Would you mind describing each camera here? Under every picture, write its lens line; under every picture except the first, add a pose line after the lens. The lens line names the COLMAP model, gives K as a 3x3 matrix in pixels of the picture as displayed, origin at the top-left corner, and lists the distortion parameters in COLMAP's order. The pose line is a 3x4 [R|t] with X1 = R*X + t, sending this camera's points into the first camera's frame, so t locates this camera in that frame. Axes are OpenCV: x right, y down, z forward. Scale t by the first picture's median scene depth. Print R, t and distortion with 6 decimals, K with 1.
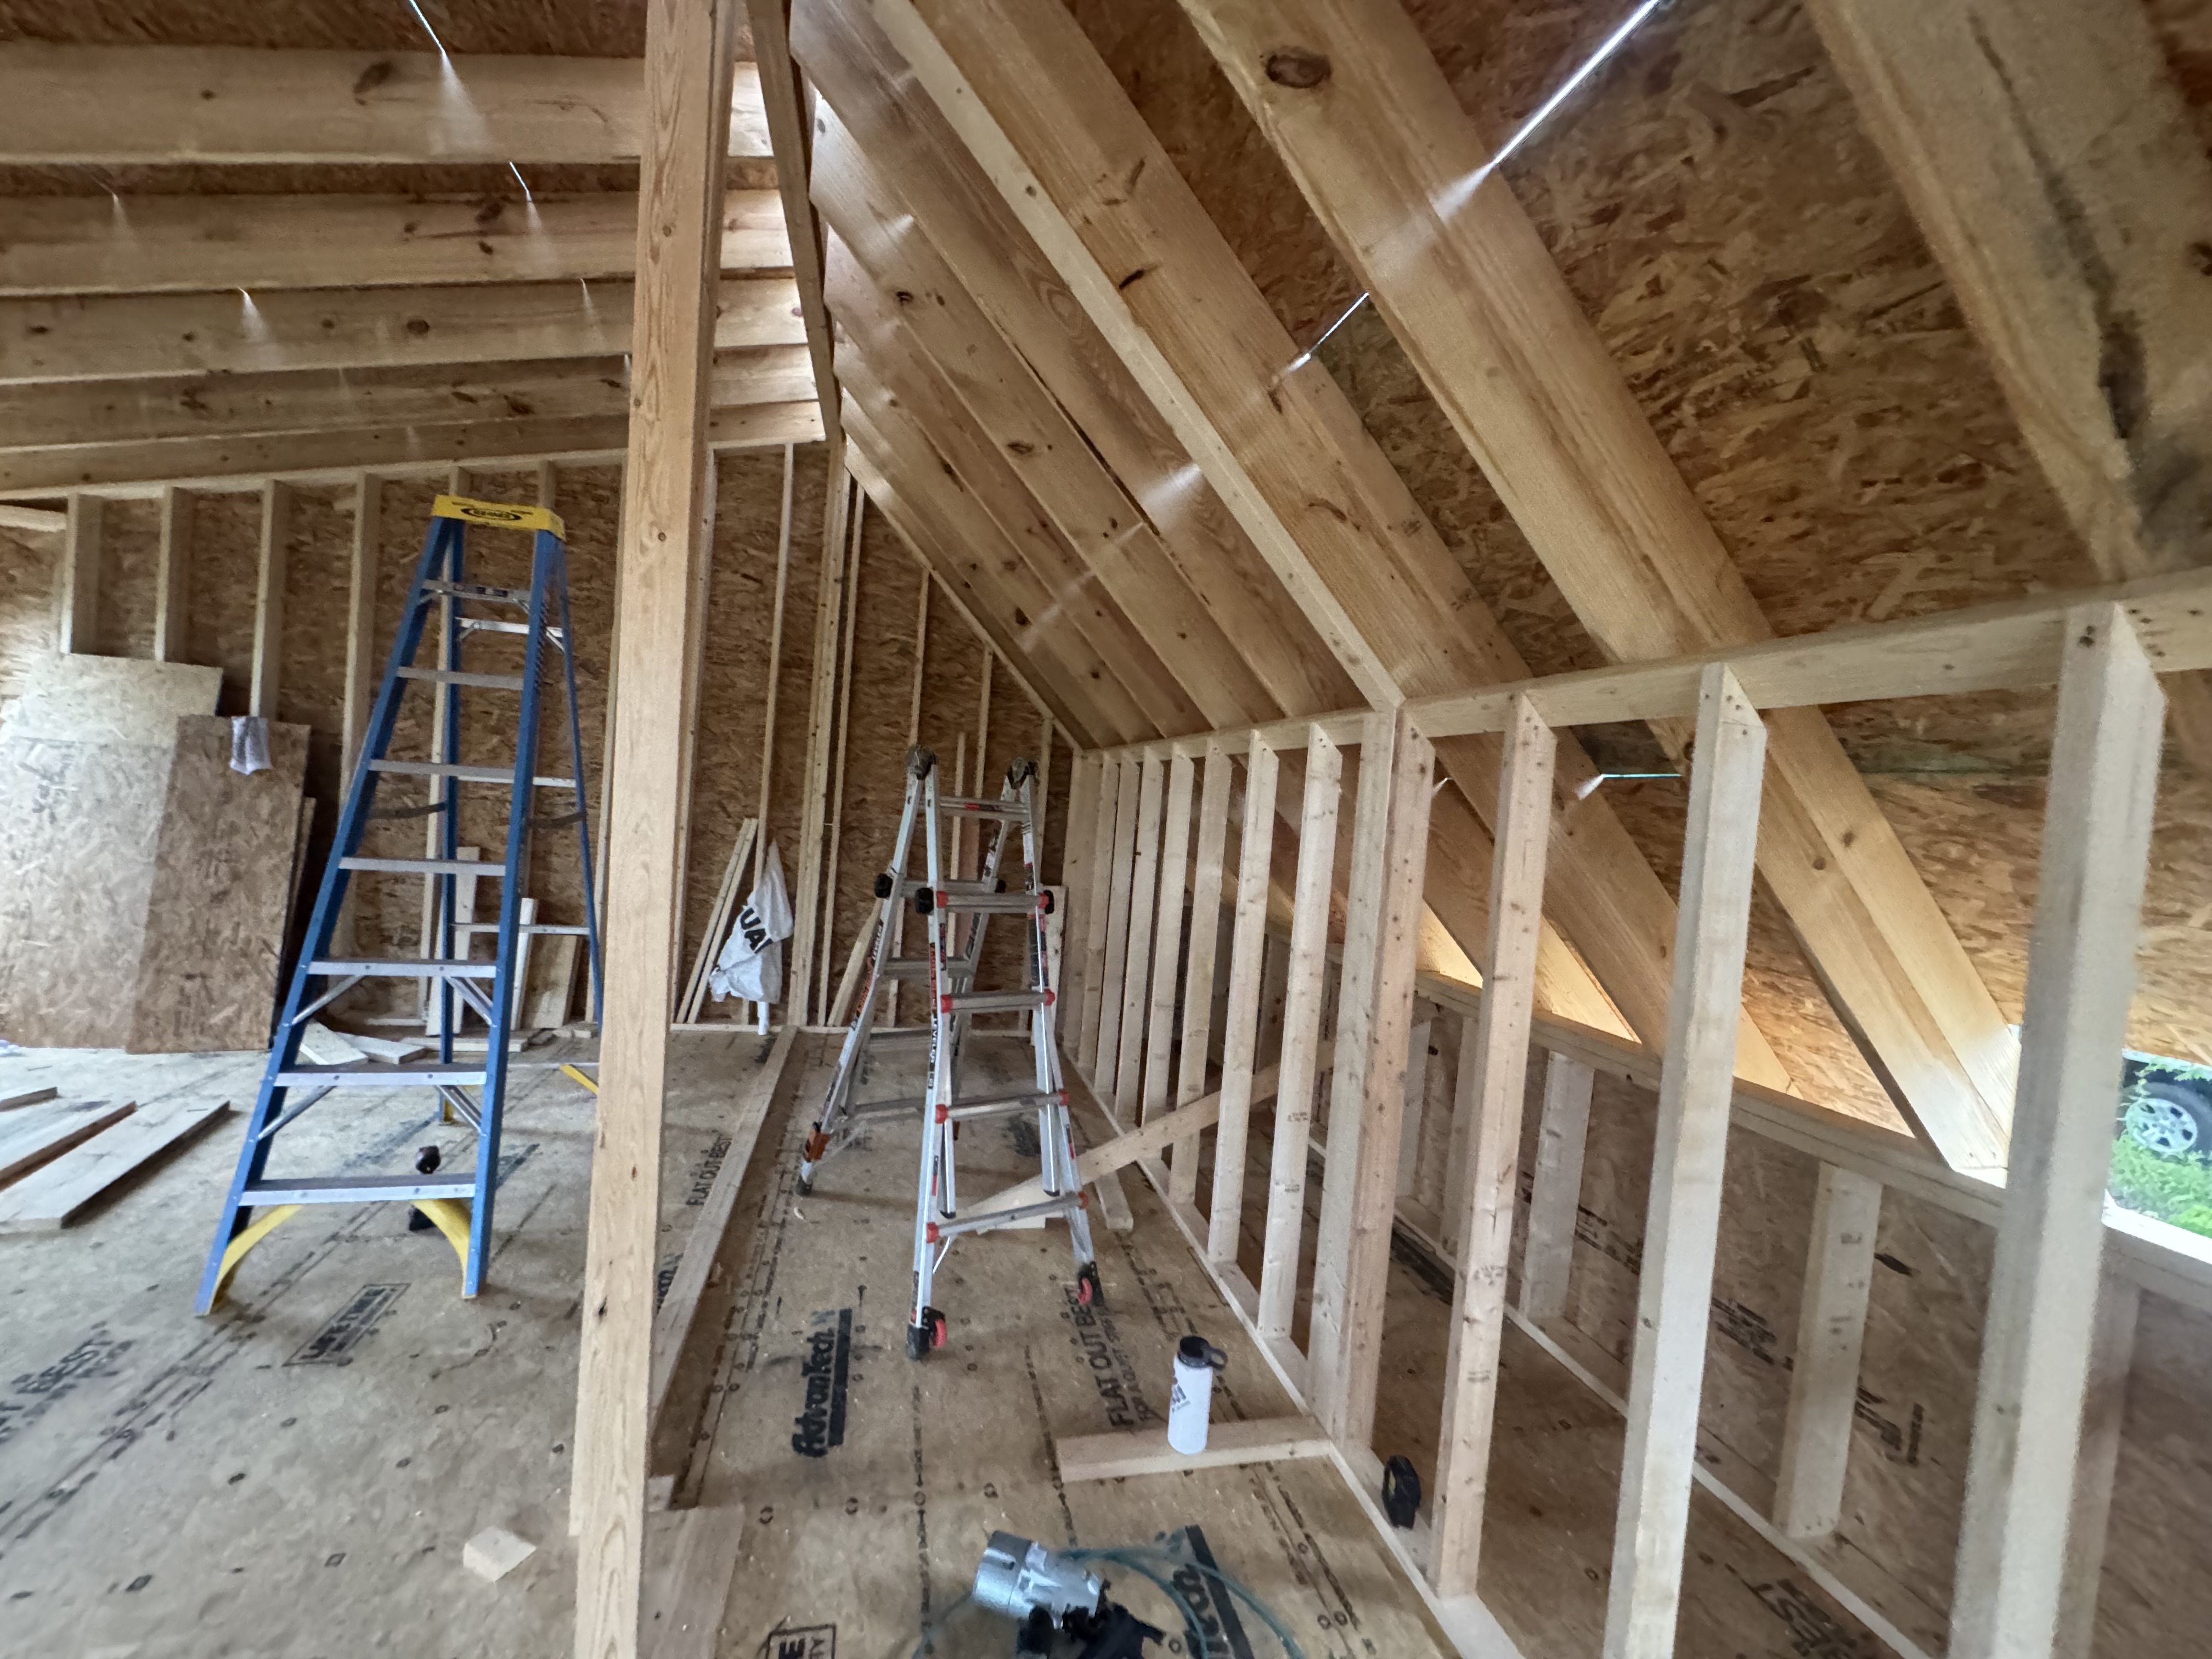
lens RADIAL K [[878.7, 0, 1101.7], [0, 878.7, 834.0], [0, 0, 1]] dist [-0.002975, 0.000109]
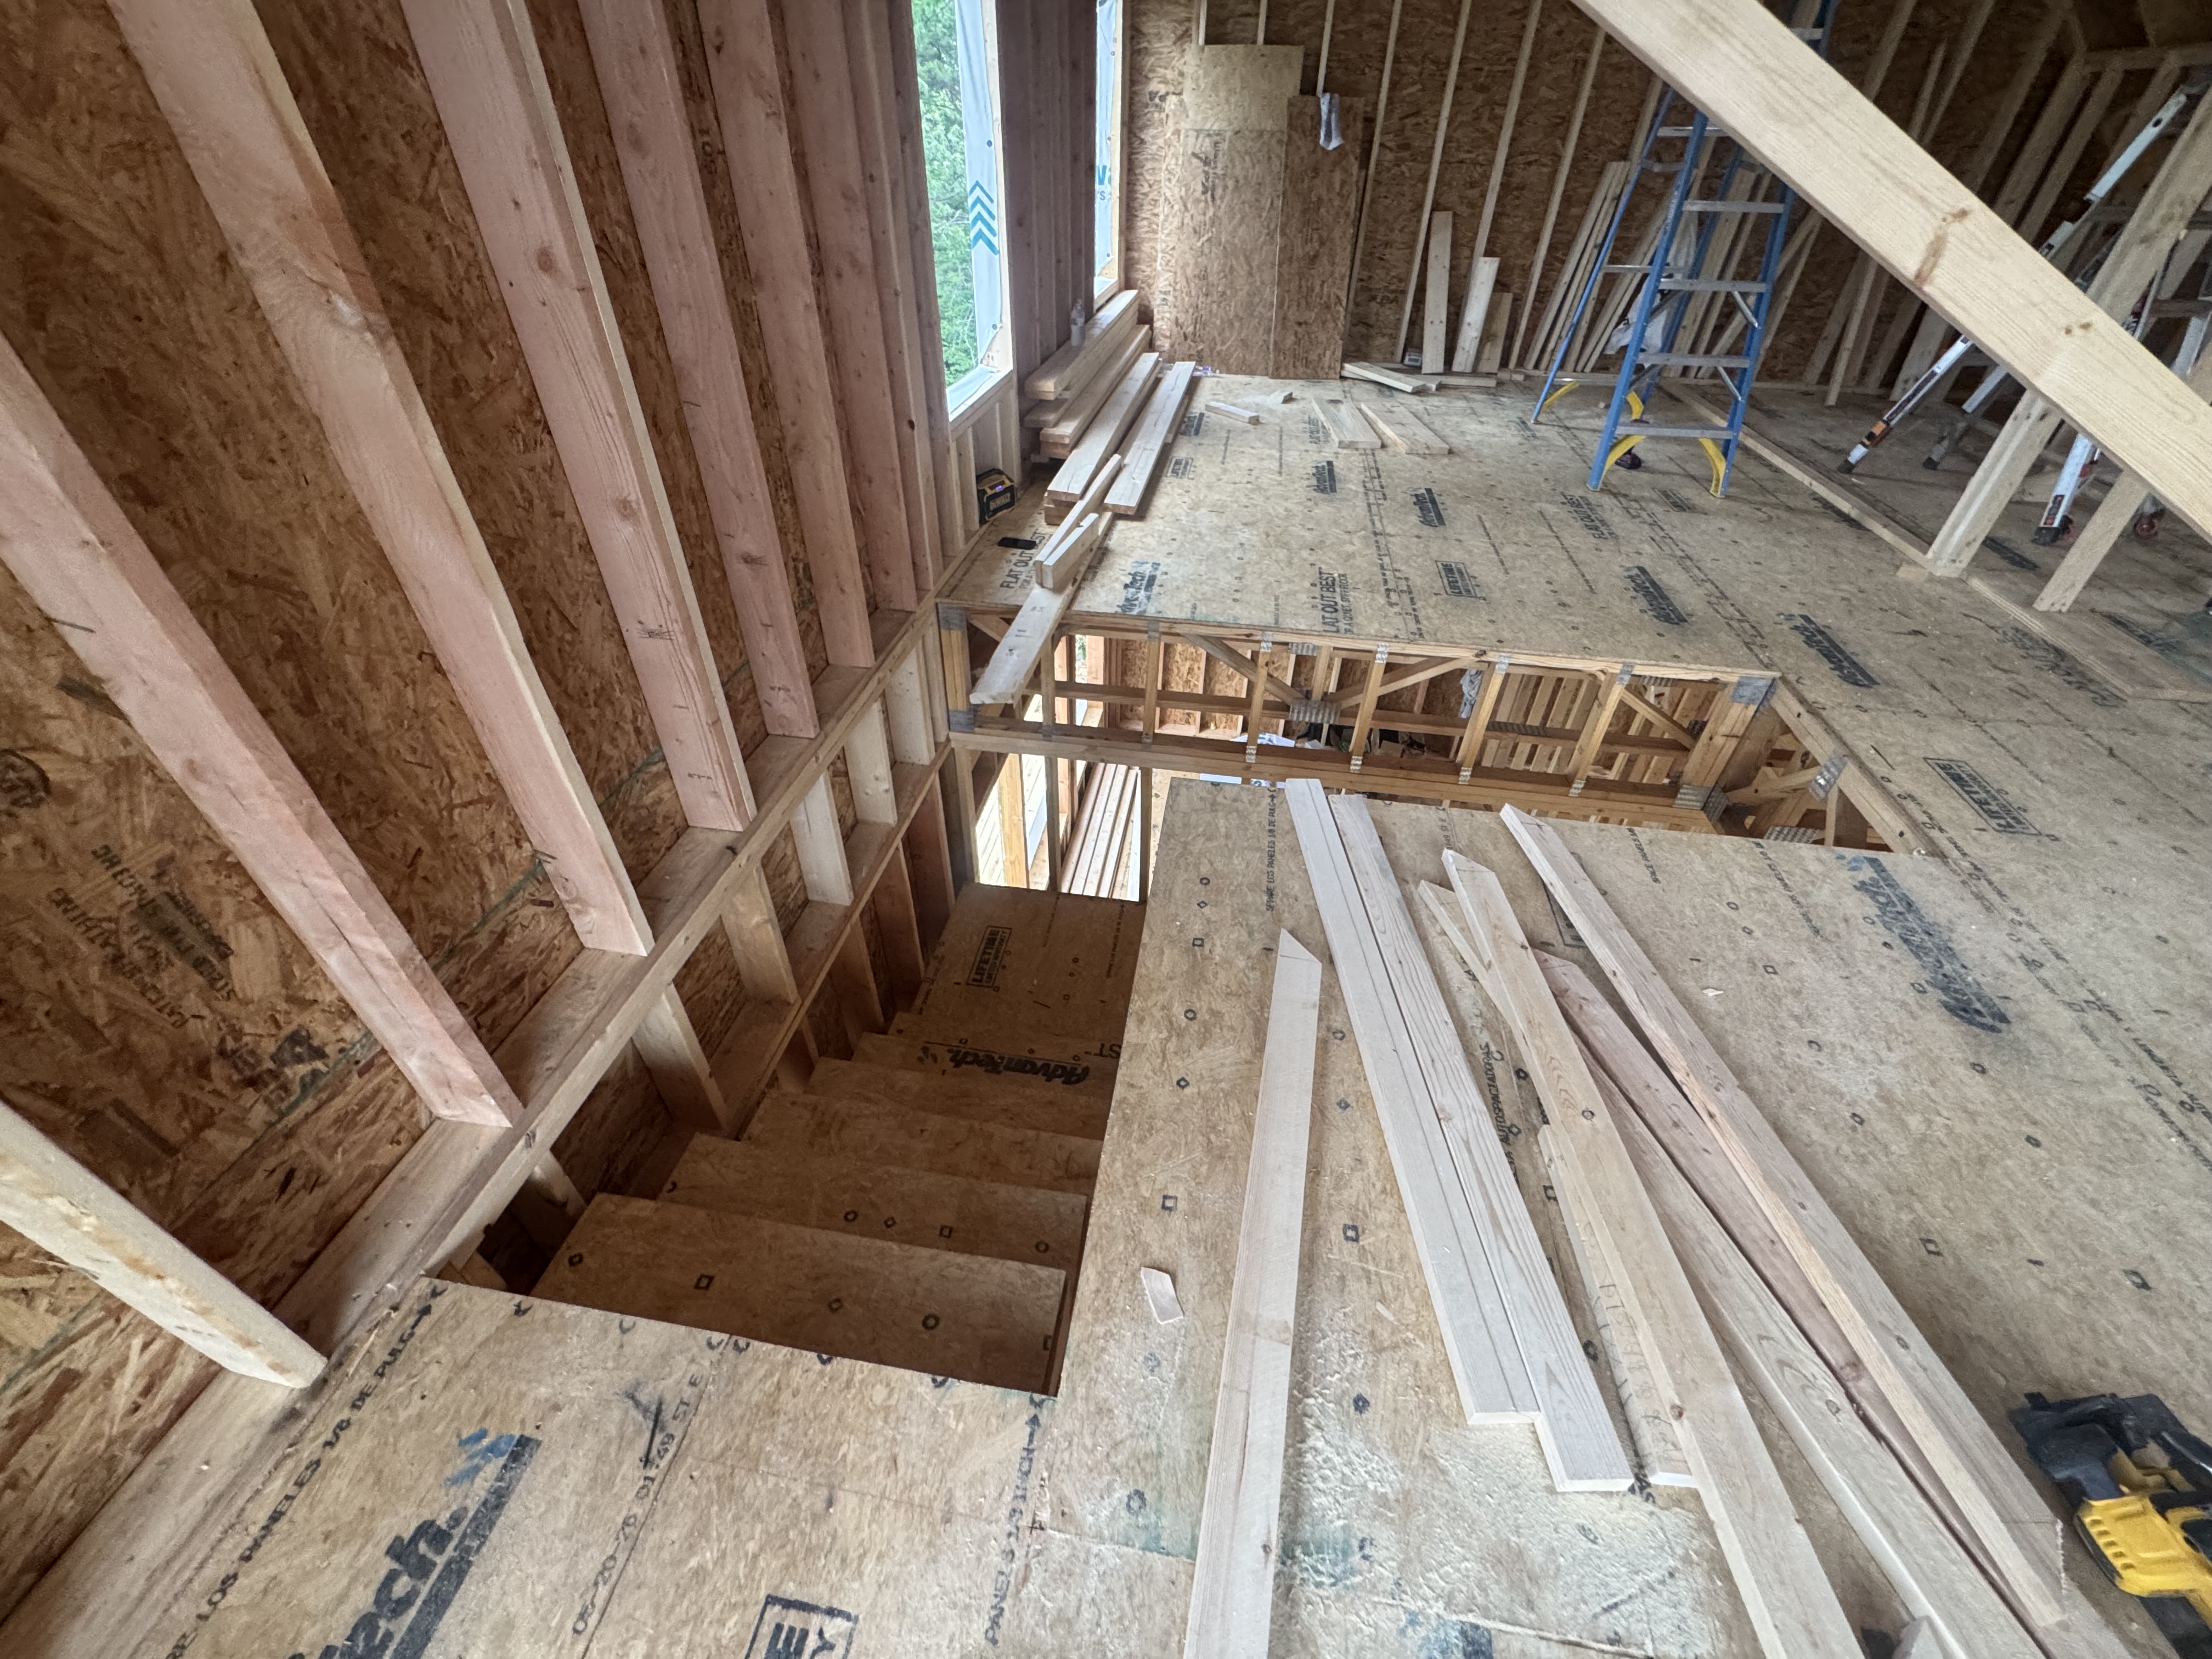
lens RADIAL K [[878.7, 0, 1107.5], [0, 878.7, 829.2], [0, 0, 1]] dist [-0.002975, 0.000109]
pose [[0.919190, 0.187276, -0.346434, -0.635925], [0.046860, 0.821429, 0.568382, 0.005614], [0.391016, -0.538685, 0.746274, -0.673725]]
